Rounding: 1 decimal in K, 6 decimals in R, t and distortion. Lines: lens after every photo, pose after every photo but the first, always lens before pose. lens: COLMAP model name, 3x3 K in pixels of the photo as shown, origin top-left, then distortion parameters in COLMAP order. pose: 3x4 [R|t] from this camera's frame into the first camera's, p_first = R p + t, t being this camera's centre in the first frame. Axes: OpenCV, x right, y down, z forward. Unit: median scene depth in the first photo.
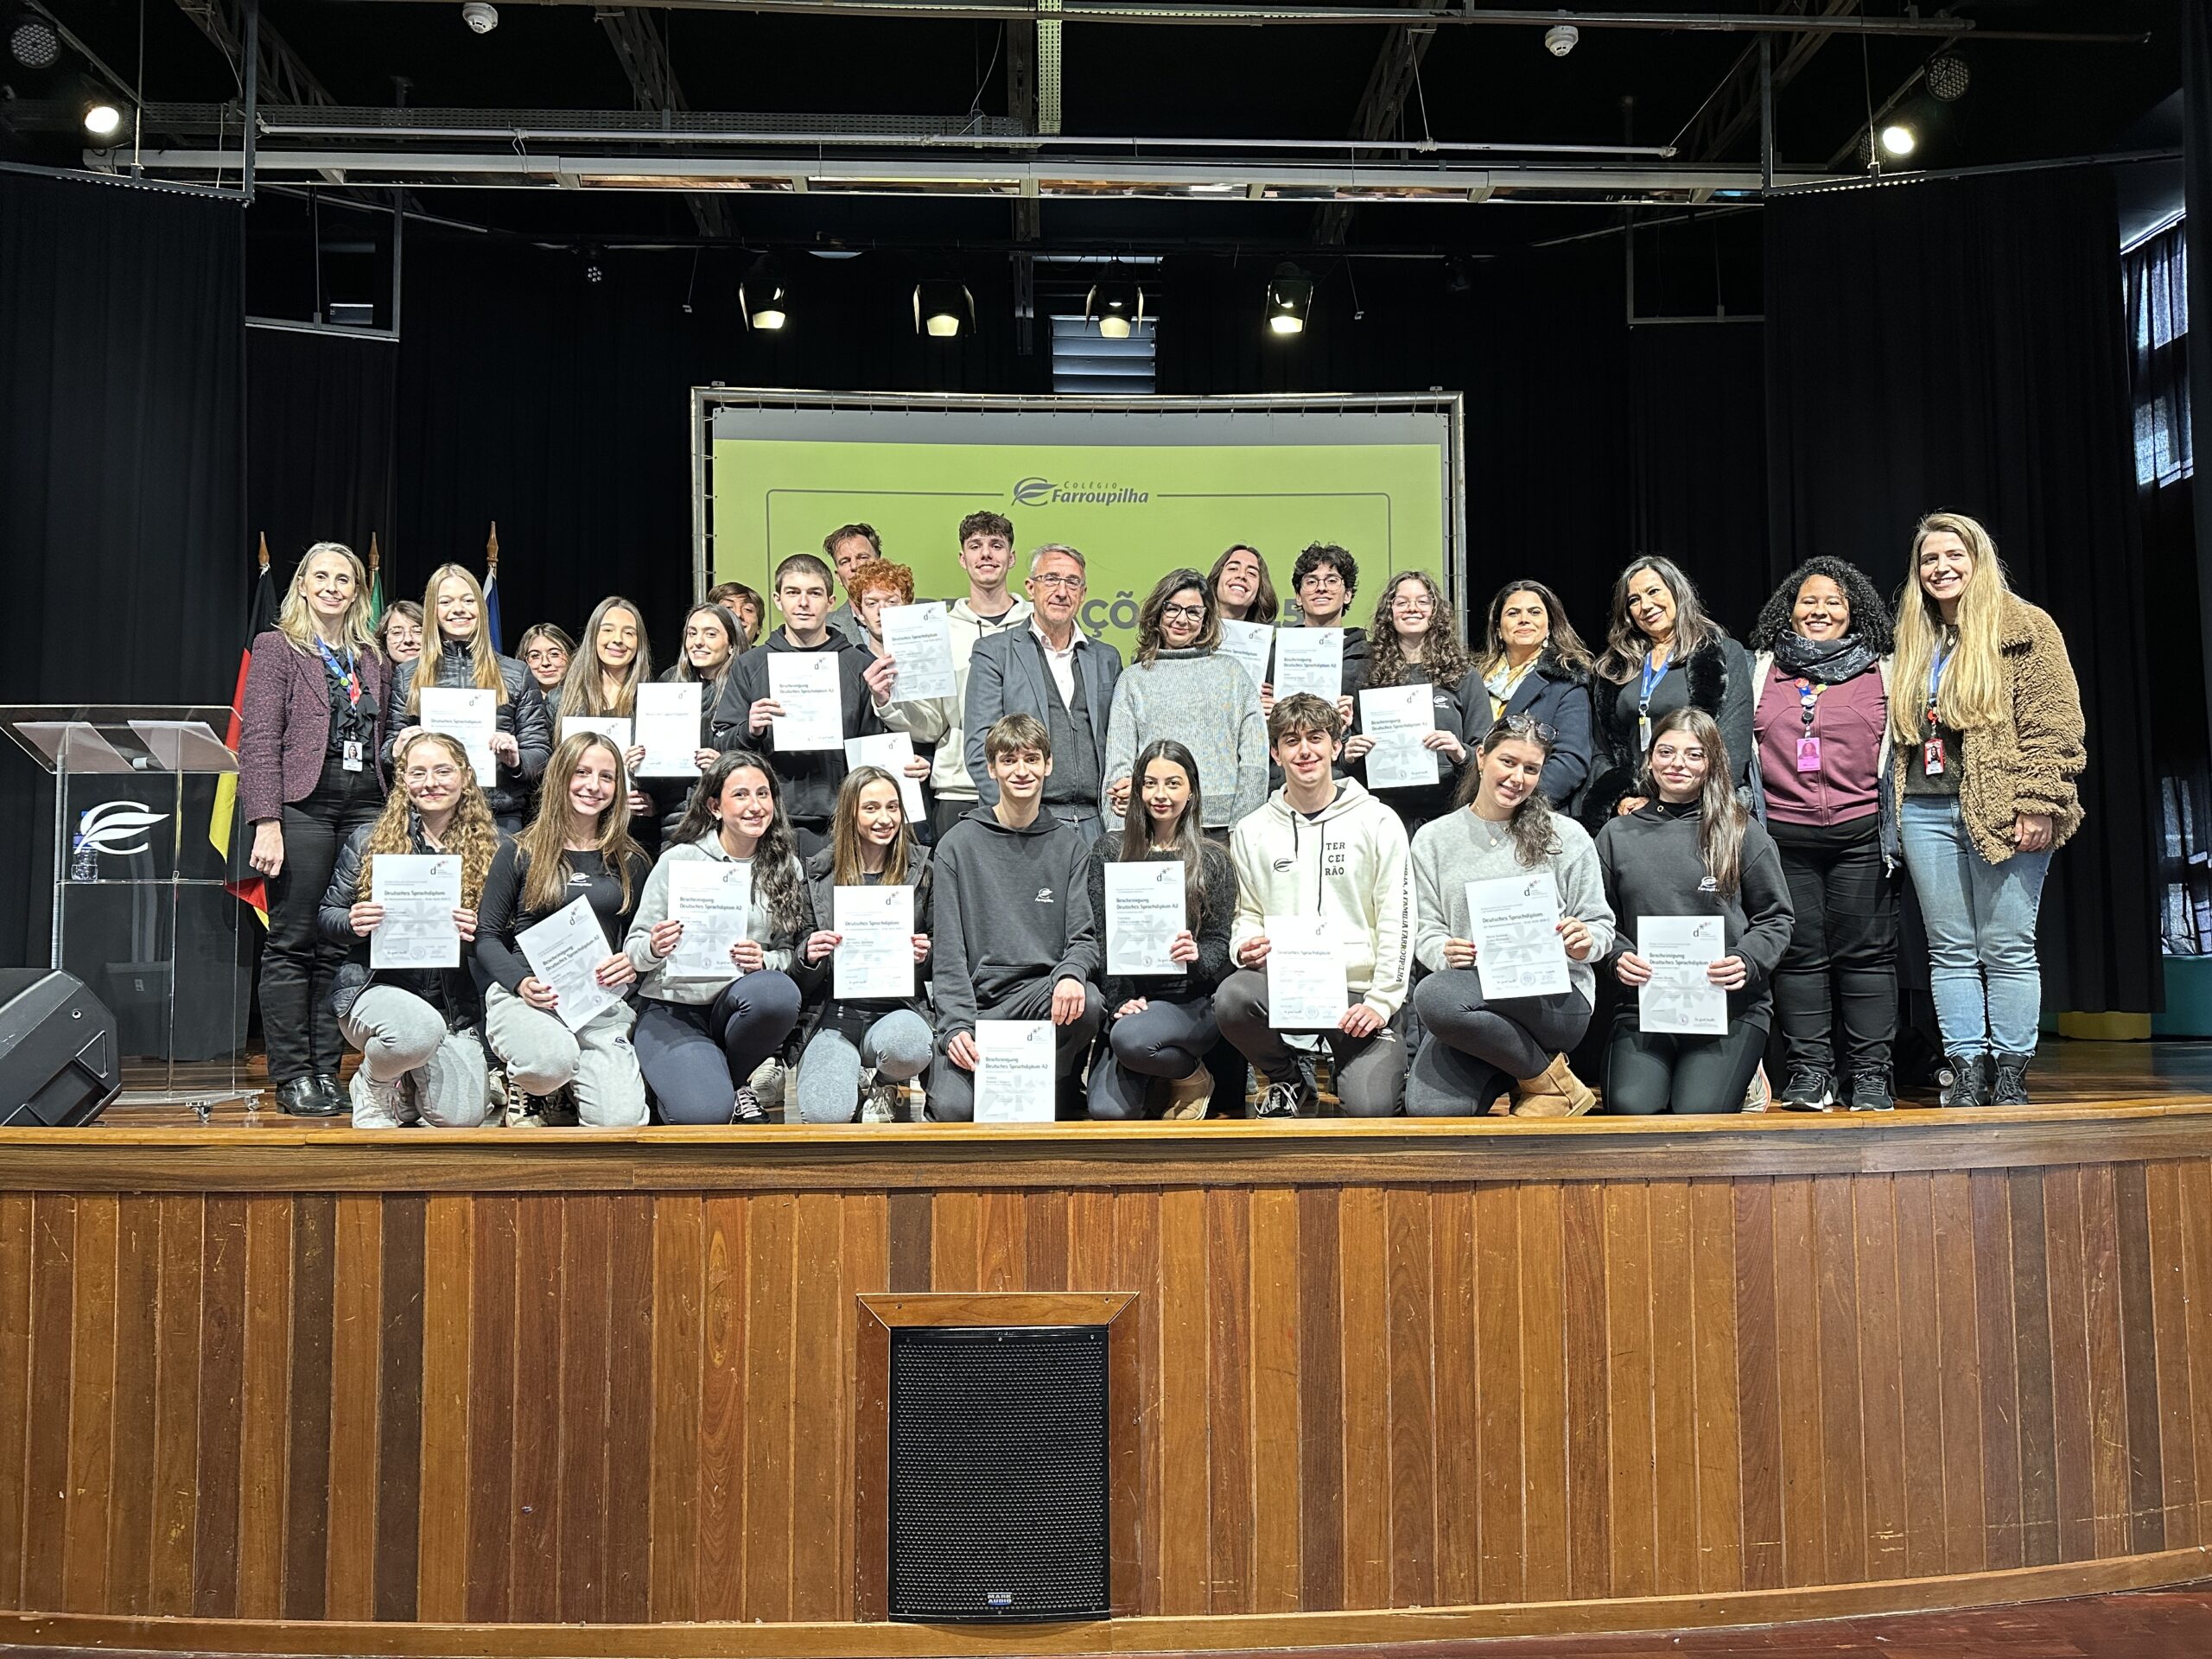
lens RADIAL K [[1538.7, 0, 1096.7], [0, 1538.7, 833.0], [0, 0, 1]] dist [0.021279, -0.023980]
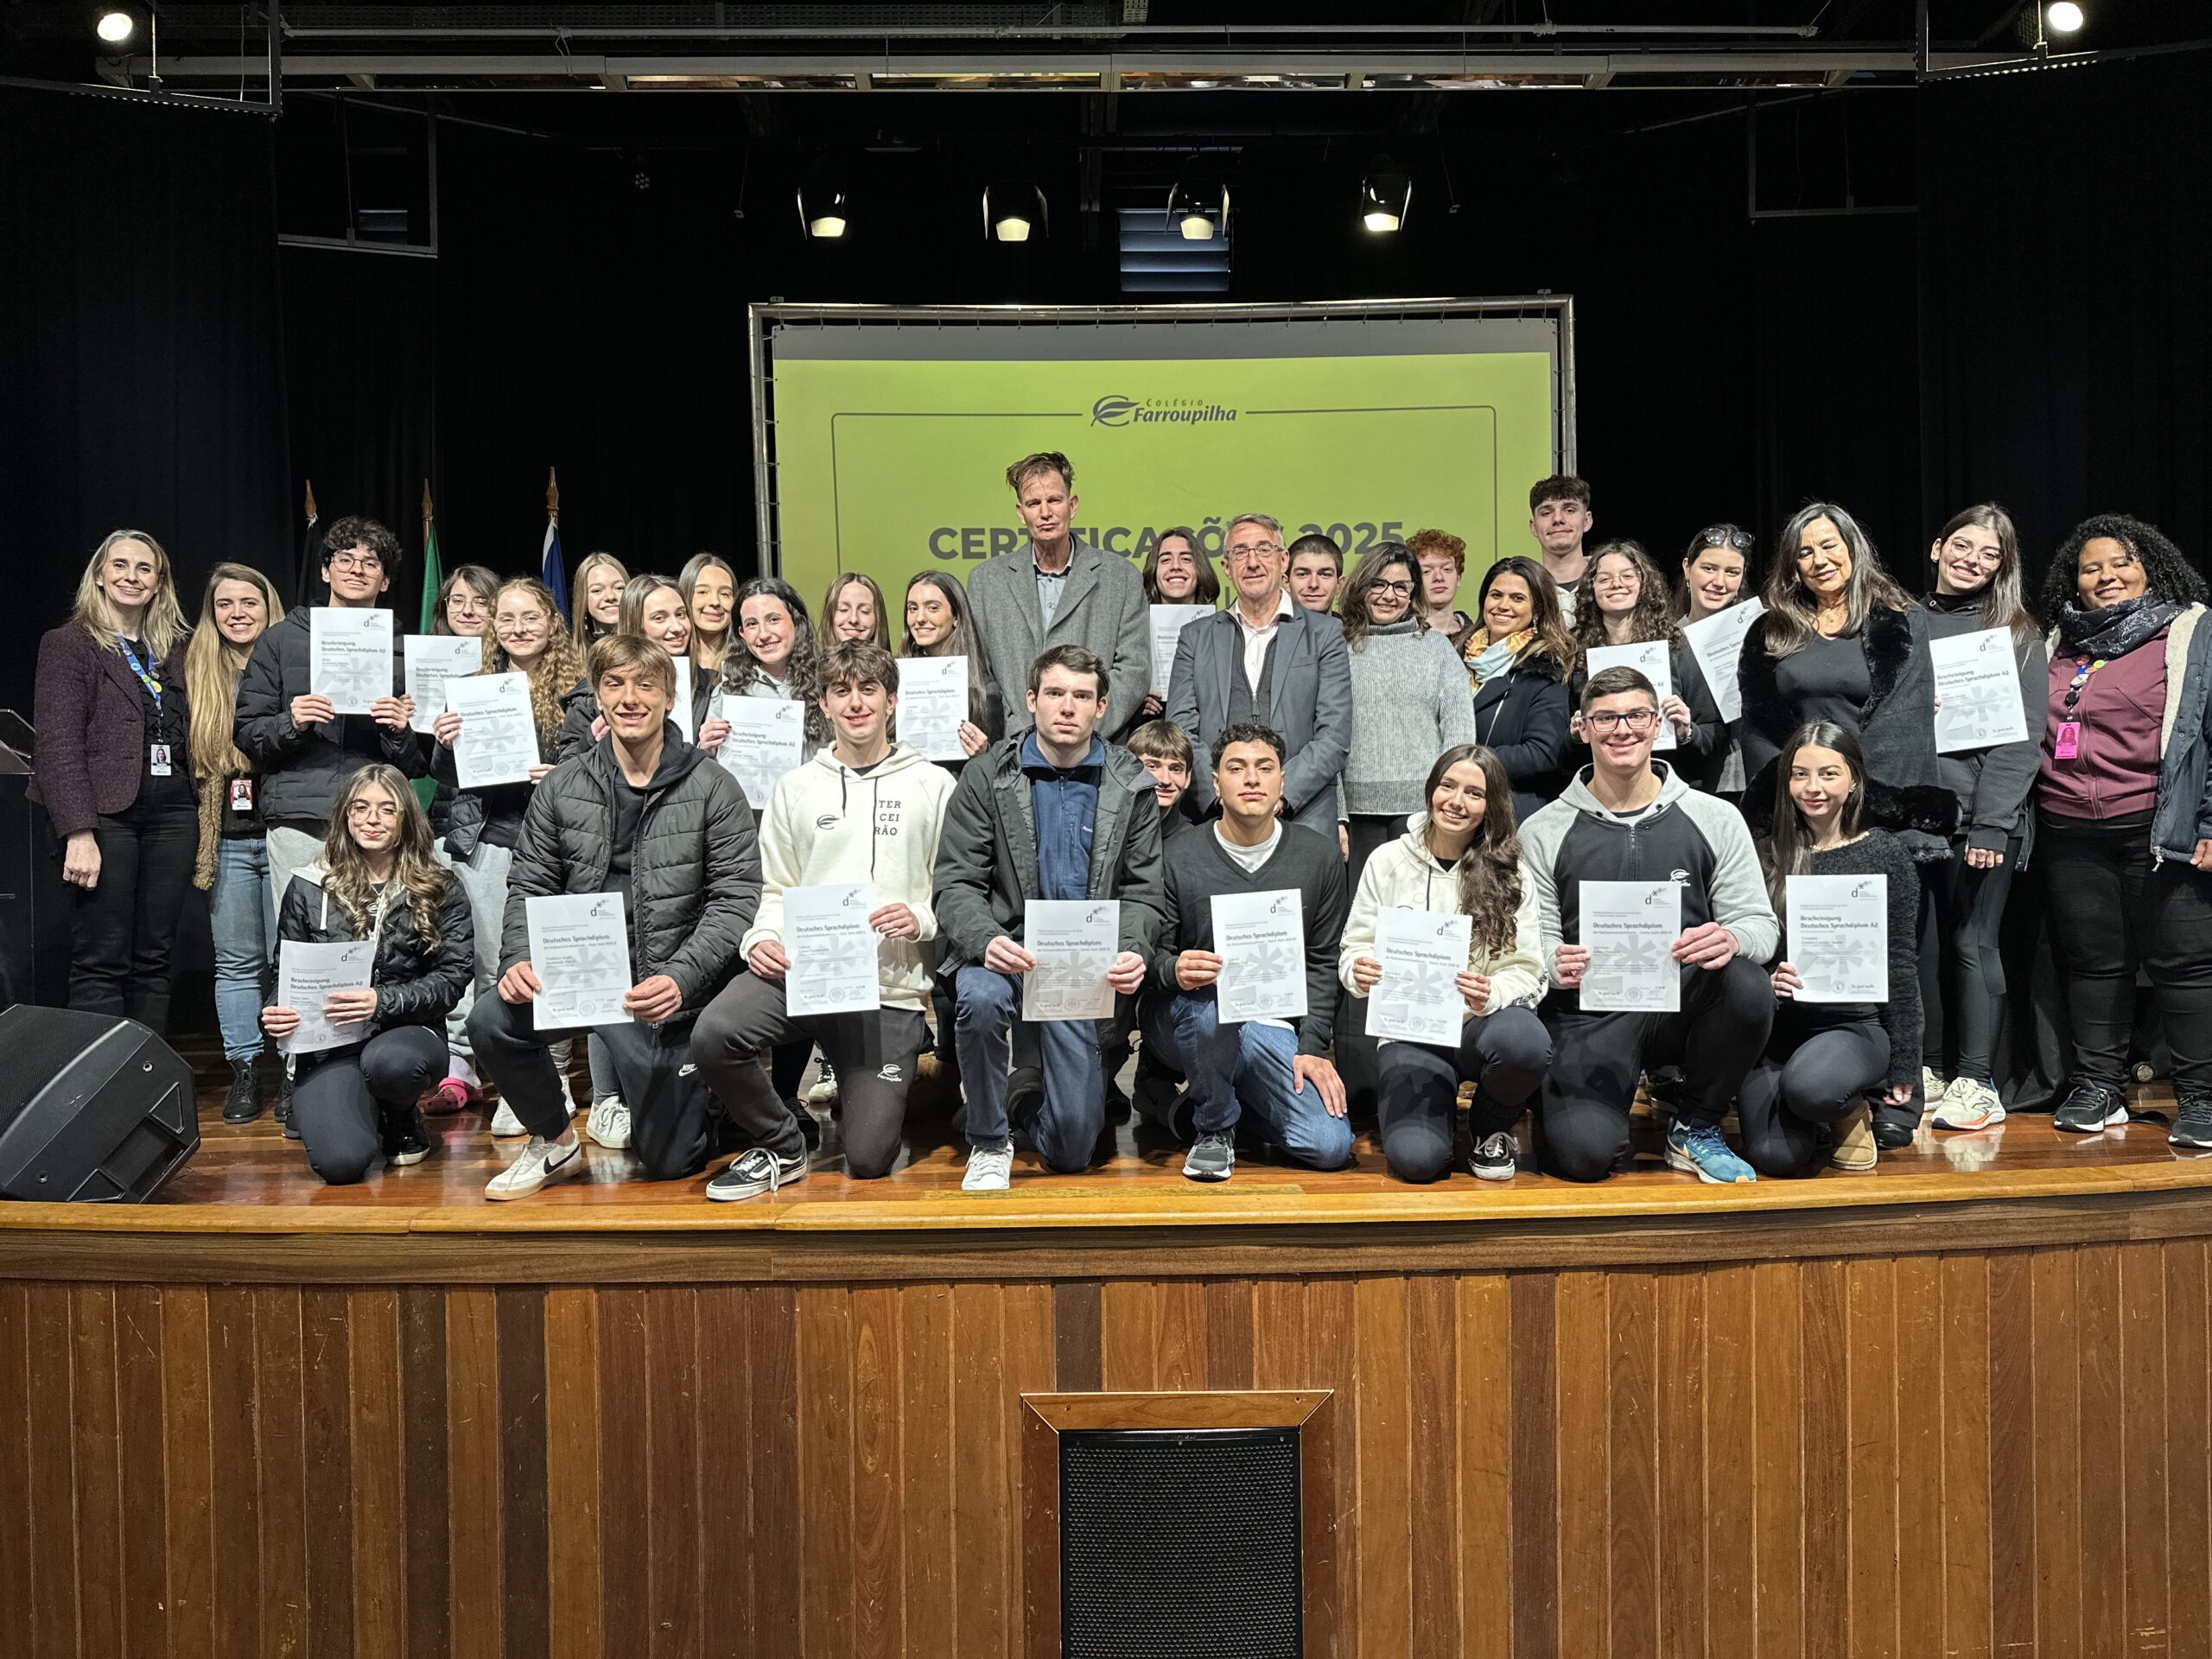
lens RADIAL K [[1542.3, 0, 1108.0], [0, 1542.3, 807.3], [0, 0, 1]] dist [0.007574, -0.008743]
pose [[0.999861, -0.010166, -0.013205, -0.086307], [0.010968, 0.998008, 0.062129, -0.095960], [0.012547, -0.062265, 0.997981, 0.115449]]
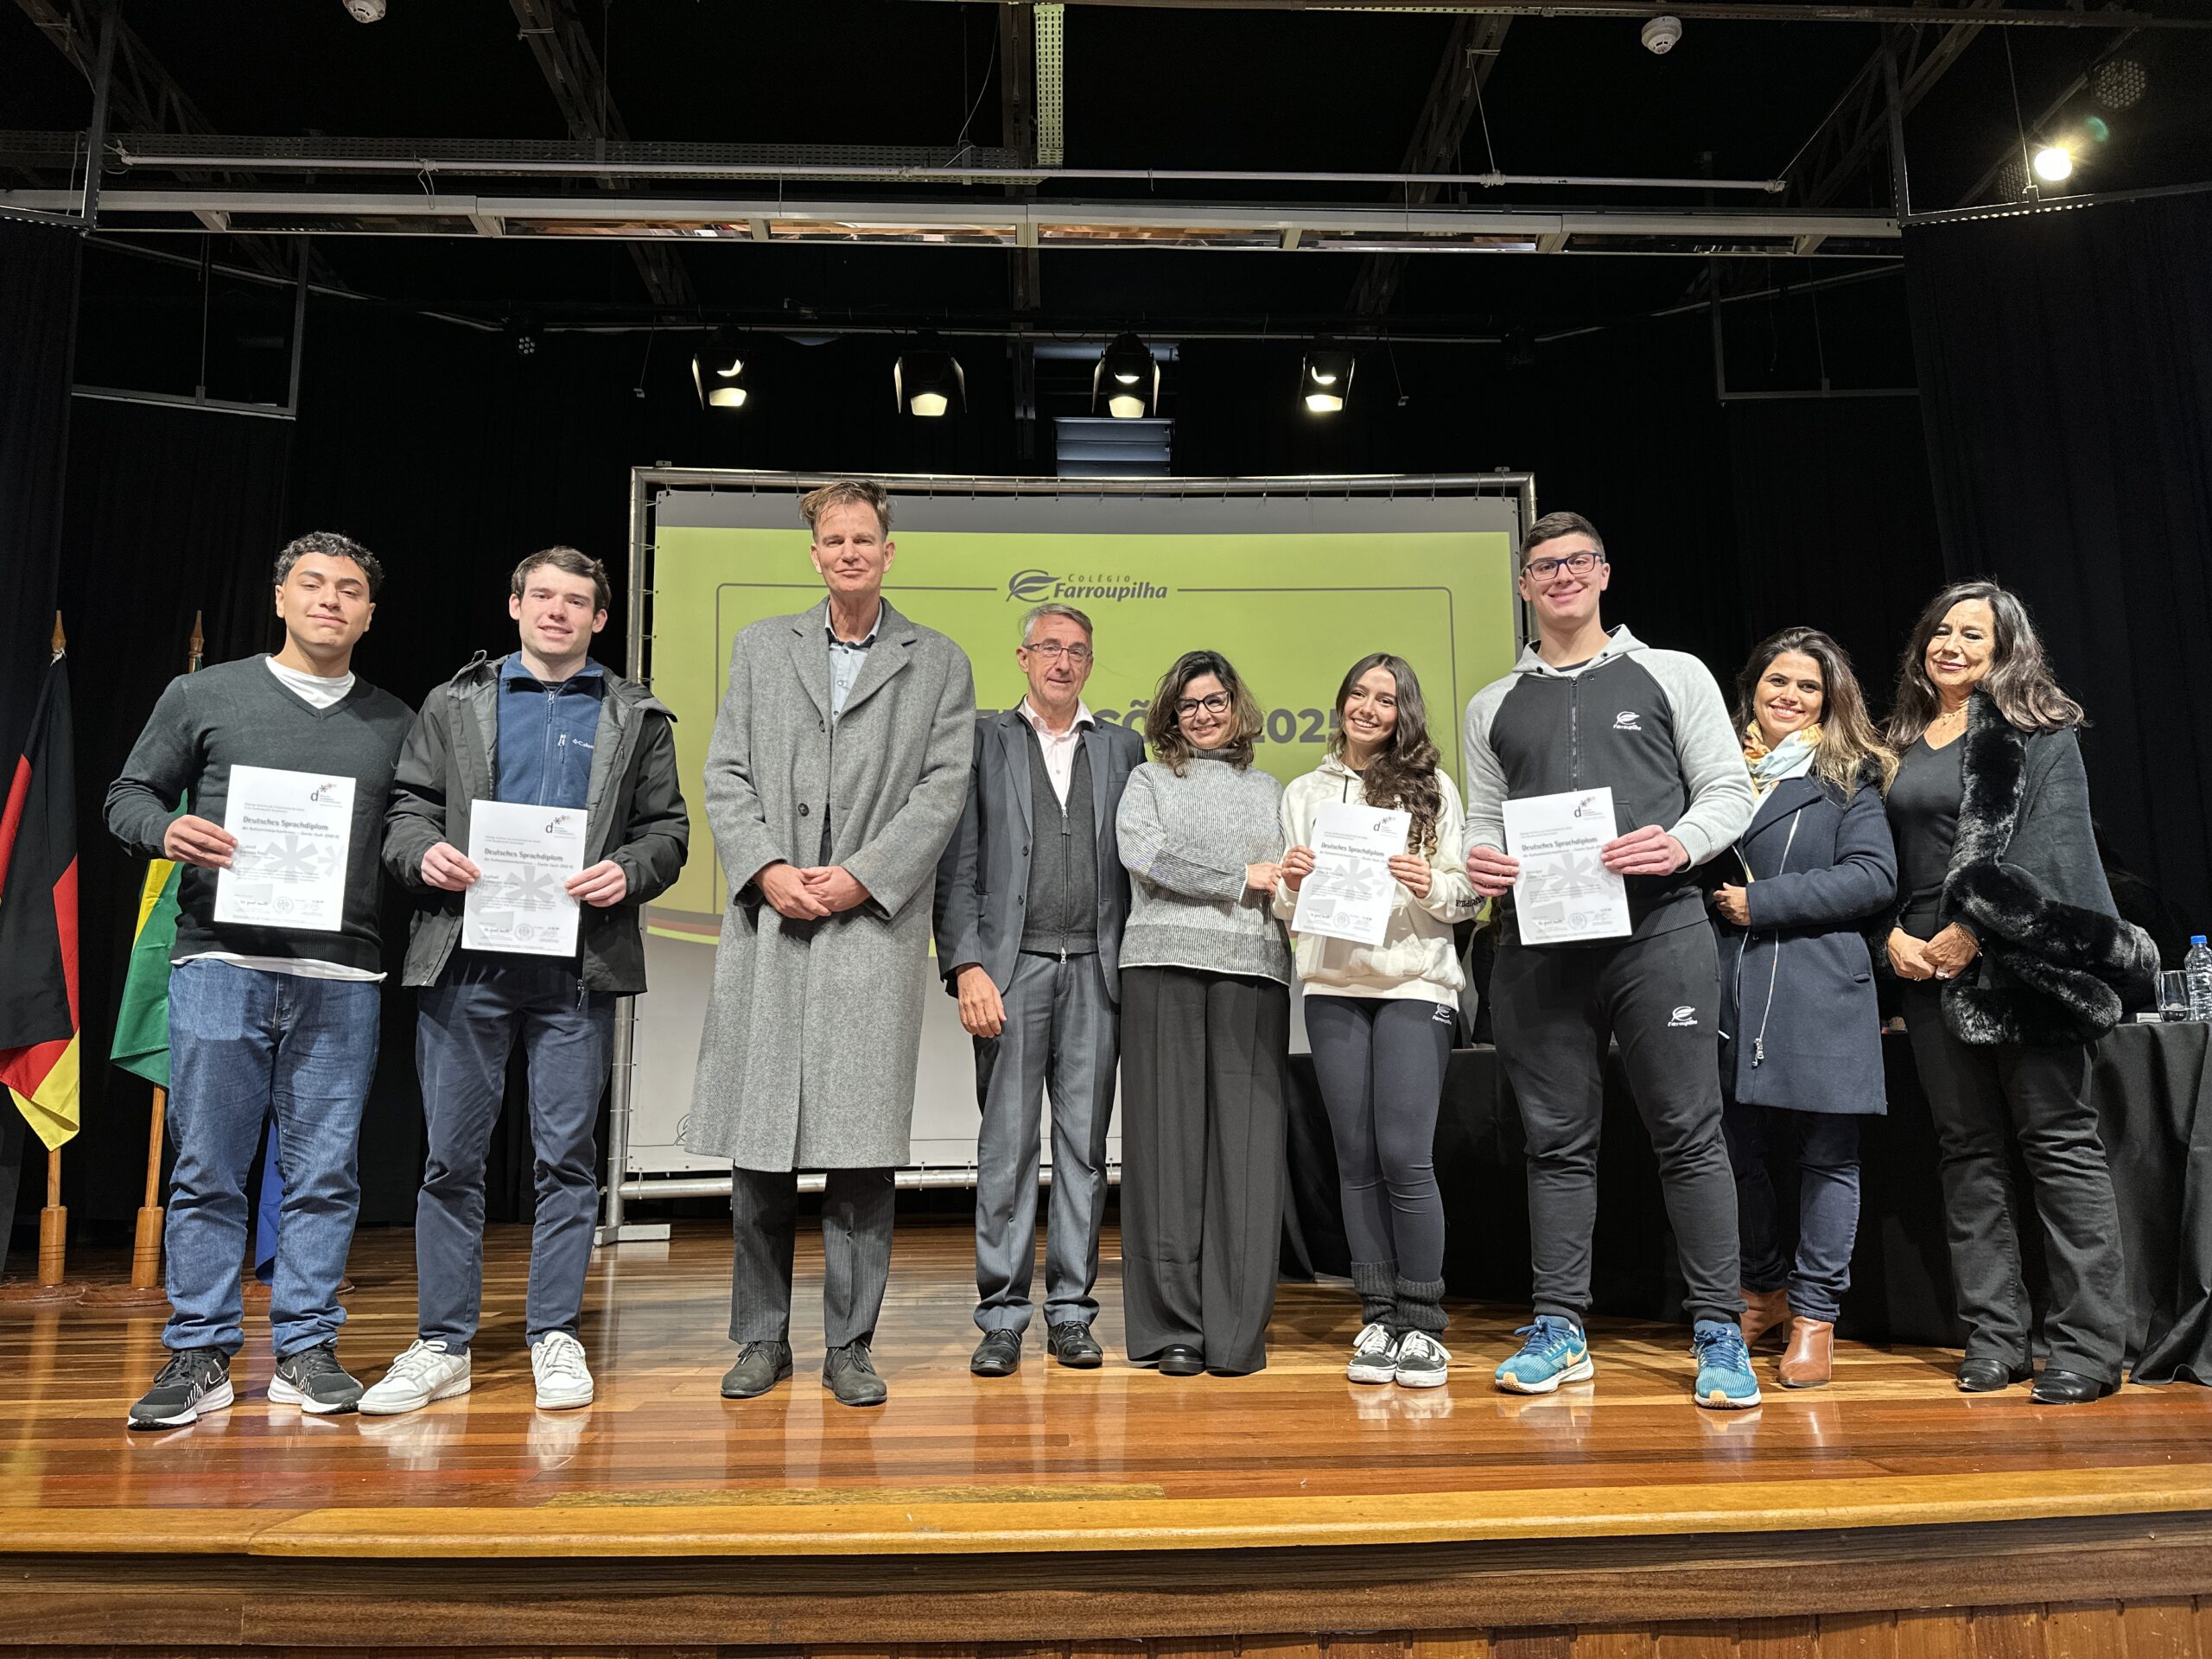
lens RADIAL K [[1533.8, 0, 1104.2], [0, 1533.8, 841.0], [0, 0, 1]] dist [0.009195, -0.009401]
pose [[0.999997, -0.002581, -0.000493, -0.002893], [0.002517, 0.994727, -0.102531, 0.011103], [0.000755, 0.102529, 0.994730, 0.432874]]
